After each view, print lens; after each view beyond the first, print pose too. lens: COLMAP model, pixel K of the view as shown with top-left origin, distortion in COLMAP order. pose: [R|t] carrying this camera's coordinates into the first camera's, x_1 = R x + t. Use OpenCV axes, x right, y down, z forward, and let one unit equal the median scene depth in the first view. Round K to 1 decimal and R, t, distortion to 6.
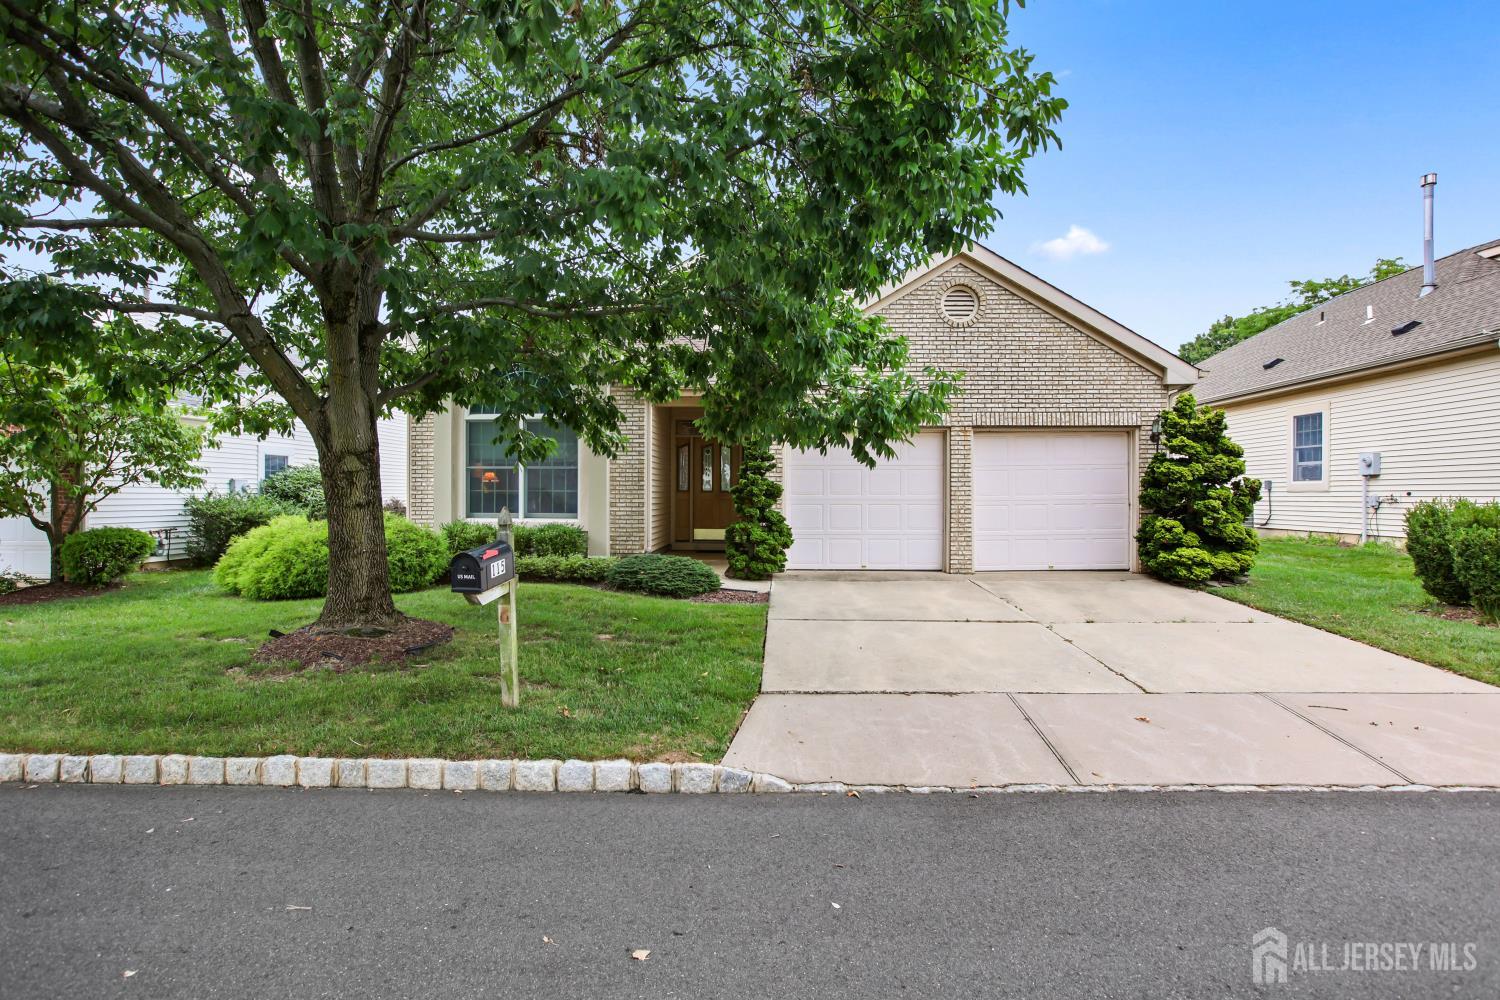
lens RADIAL K [[740.7, 0, 744.5], [0, 740.7, 499.7], [0, 0, 1]] dist [-0.033538, 0.010803]
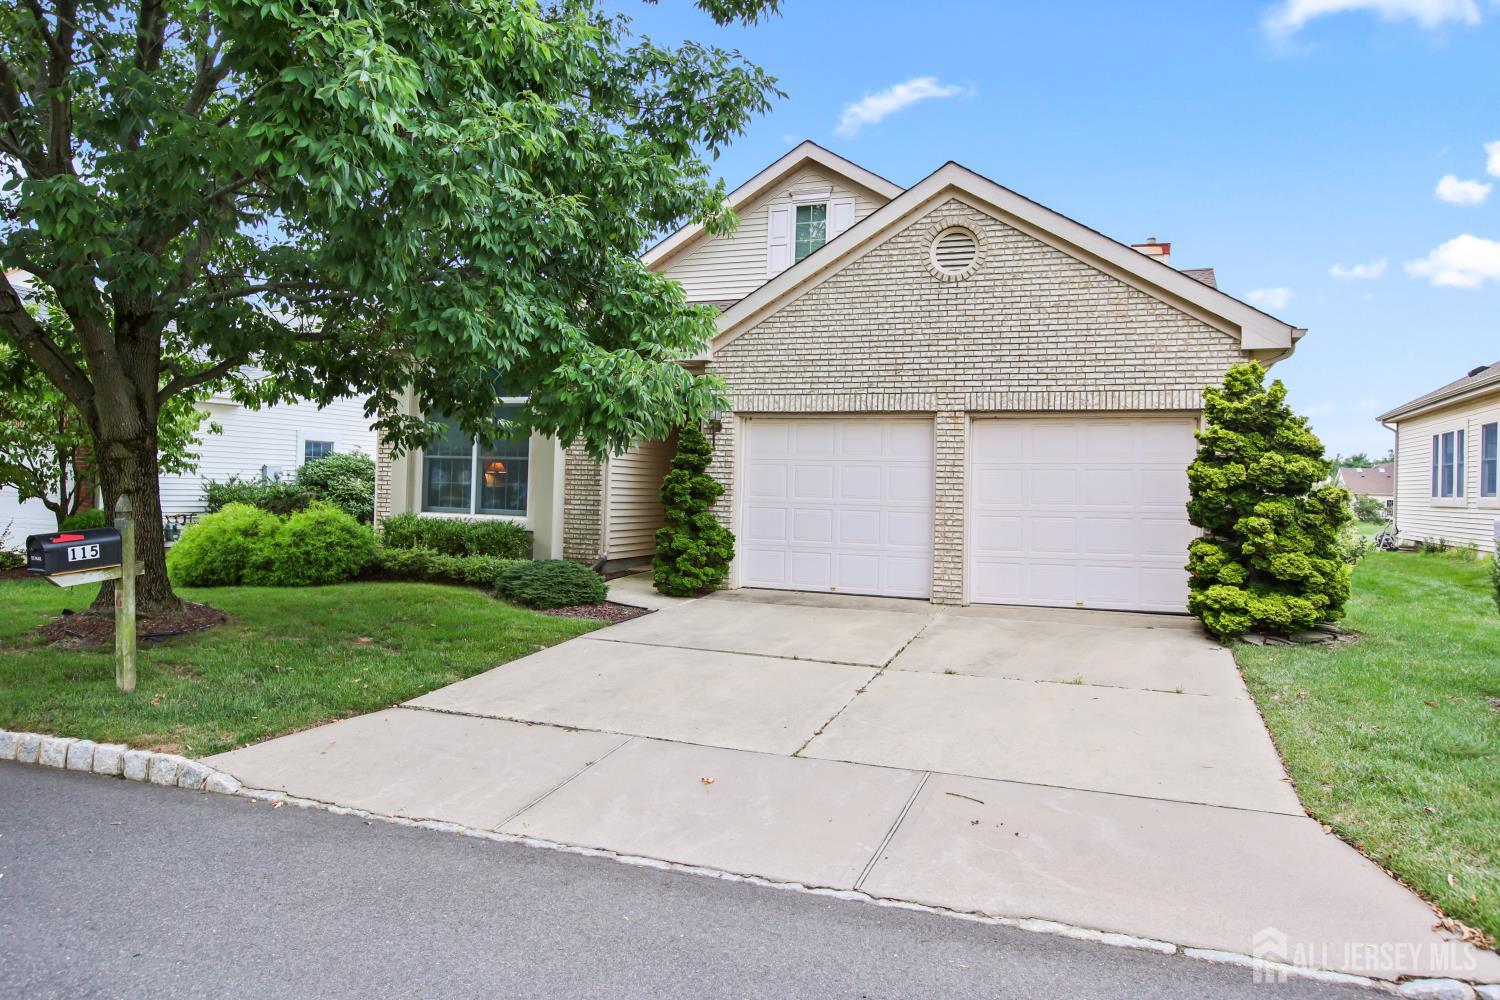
lens RADIAL K [[950.0, 0, 756.8], [0, 950.0, 484.8], [0, 0, 1]] dist [-0.022533, 0.015897]
pose [[0.951616, 0.022081, -0.306494, 0.457509], [-0.027564, 0.999528, -0.013571, -0.005243], [0.306049, 0.021363, 0.951776, 0.009730]]
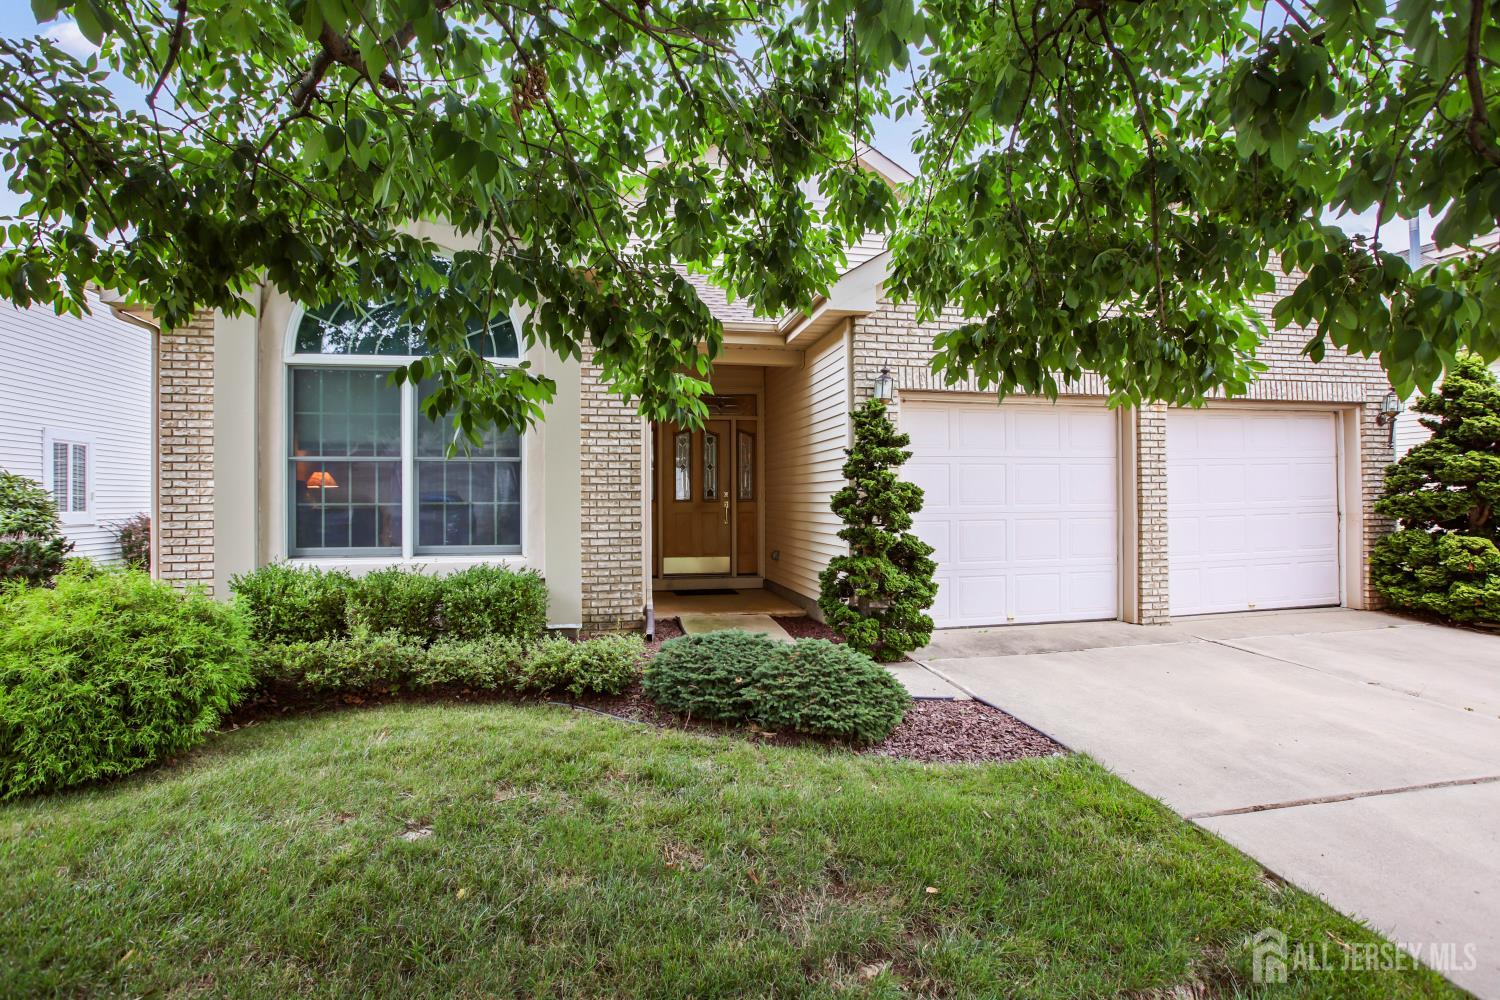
lens RADIAL K [[707.5, 0, 746.9], [0, 707.5, 499.5], [0, 0, 1]] dist [-0.045131, 0.014339]
pose [[0.967178, -0.009583, 0.253919, -0.238517], [0.011771, 0.999906, -0.007097, -0.010363], [-0.253827, 0.009853, 0.967200, 0.564441]]
